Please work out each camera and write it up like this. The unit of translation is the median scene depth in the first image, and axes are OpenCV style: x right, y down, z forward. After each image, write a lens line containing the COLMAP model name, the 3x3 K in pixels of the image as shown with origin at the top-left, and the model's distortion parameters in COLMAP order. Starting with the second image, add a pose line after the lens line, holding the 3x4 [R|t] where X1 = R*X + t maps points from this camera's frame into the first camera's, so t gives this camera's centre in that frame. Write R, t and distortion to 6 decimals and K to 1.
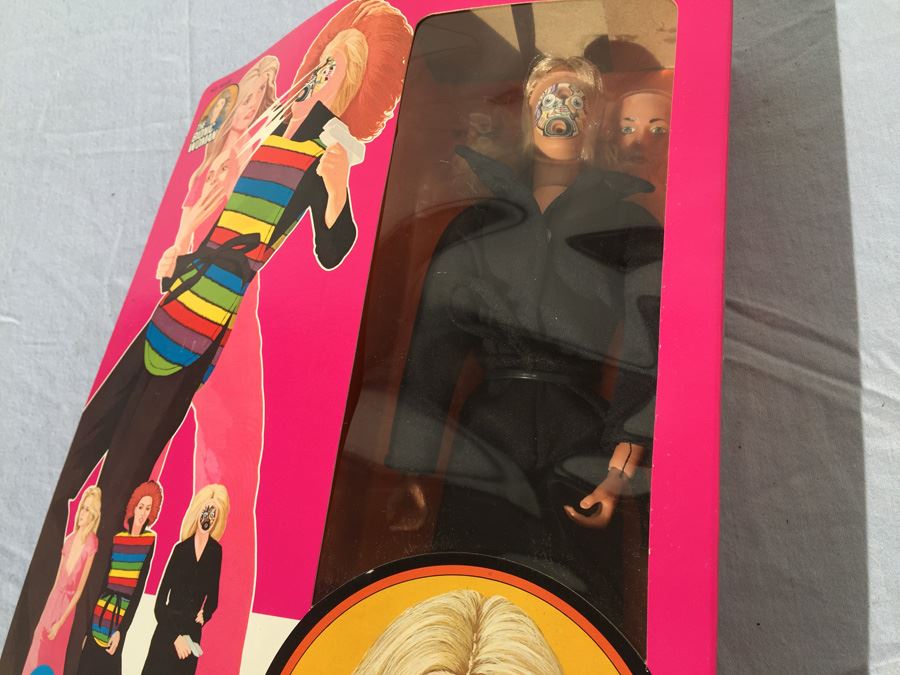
lens RADIAL K [[770.7, 0, 450.0], [0, 770.7, 337.5], [0, 0, 1]] dist [0.076770, -0.138959]
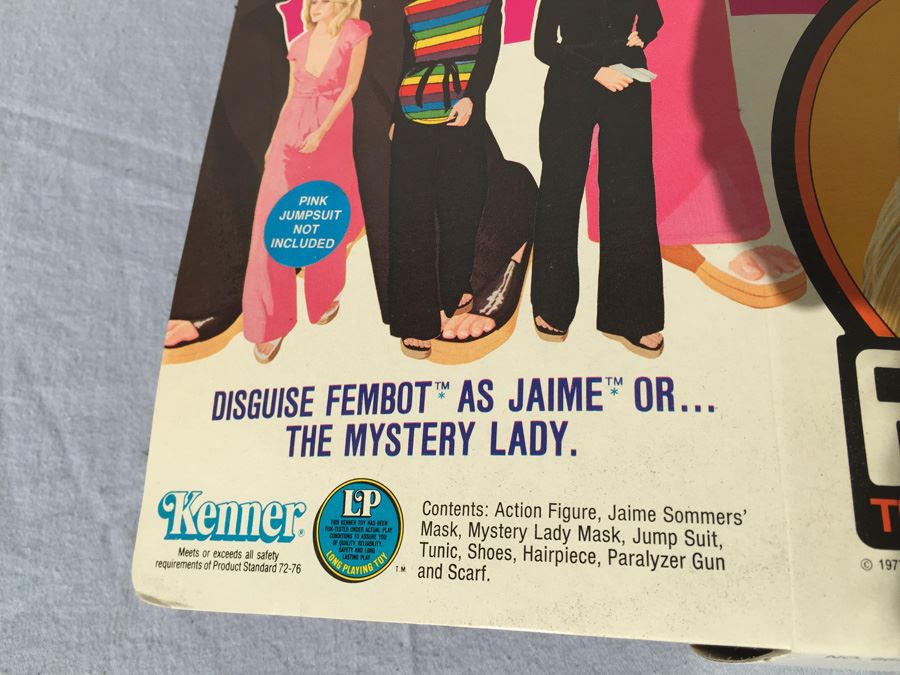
lens RADIAL K [[780.9, 0, 445.3], [0, 780.9, 340.1], [0, 0, 1]] dist [0.073983, -0.142205]
pose [[0.967818, 0.012695, 0.251330, -0.543662], [-0.015920, 0.999815, 0.010802, 0.515481], [-0.251146, -0.014456, 0.967841, 0.308139]]
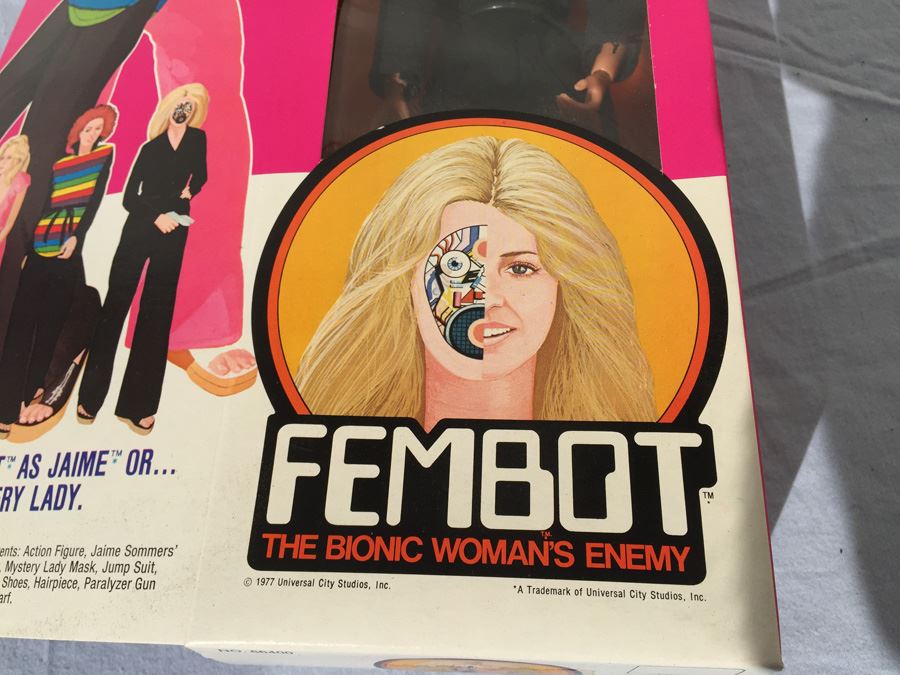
lens RADIAL K [[770.7, 0, 450.0], [0, 770.7, 337.5], [0, 0, 1]] dist [0.076770, -0.138959]
pose [[0.970138, -0.004560, 0.242512, -0.200939], [0.017005, 0.998642, -0.049248, 0.483707], [-0.241958, 0.051901, 0.968898, 0.037429]]
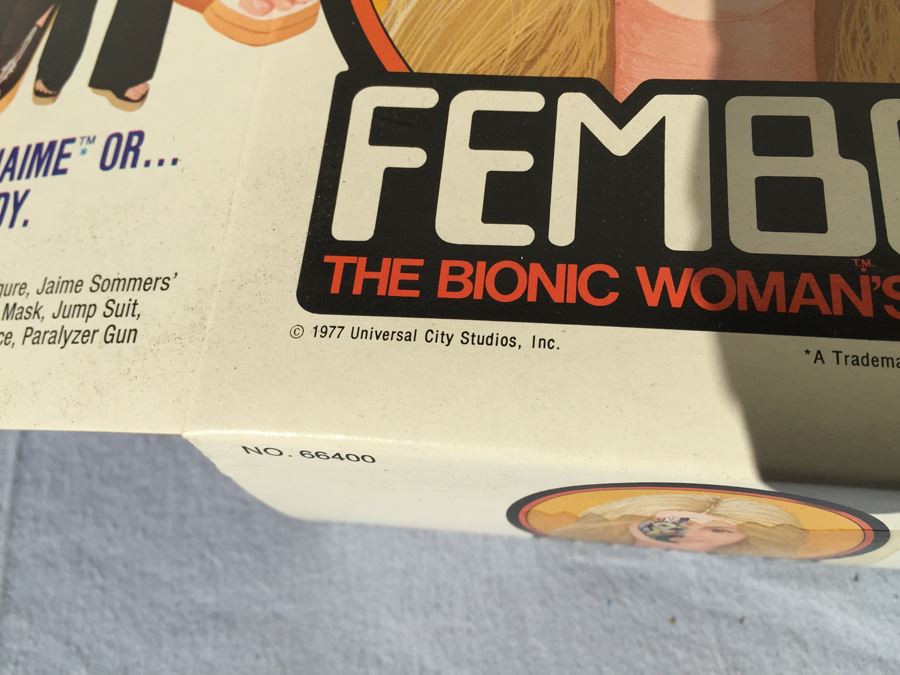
lens RADIAL K [[770.7, 0, 450.0], [0, 770.7, 337.5], [0, 0, 1]] dist [0.076770, -0.138959]
pose [[0.985695, 0.017296, 0.167647, -0.198520], [-0.019435, 0.999749, 0.011128, 0.637954], [-0.167412, -0.014227, 0.985784, 0.330983]]
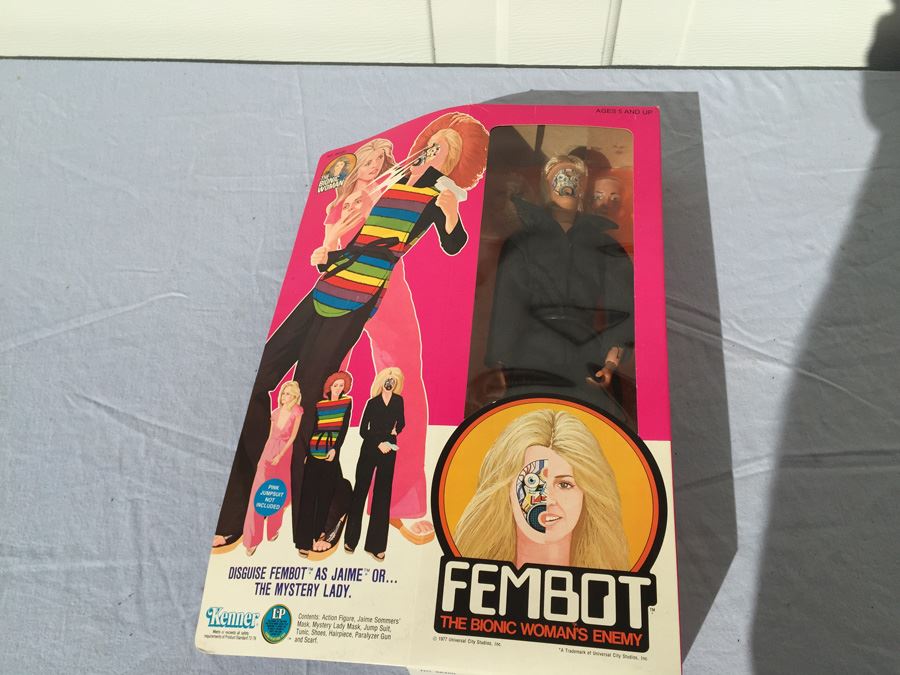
lens RADIAL K [[749.7, 0, 445.4], [0, 749.7, 344.4], [0, 0, 1]] dist [0.083604, -0.124523]
pose [[0.980779, 0.048880, 0.188899, -0.453125], [-0.025952, 0.992191, -0.121995, 0.306374], [-0.193387, 0.114747, 0.974389, -0.624868]]
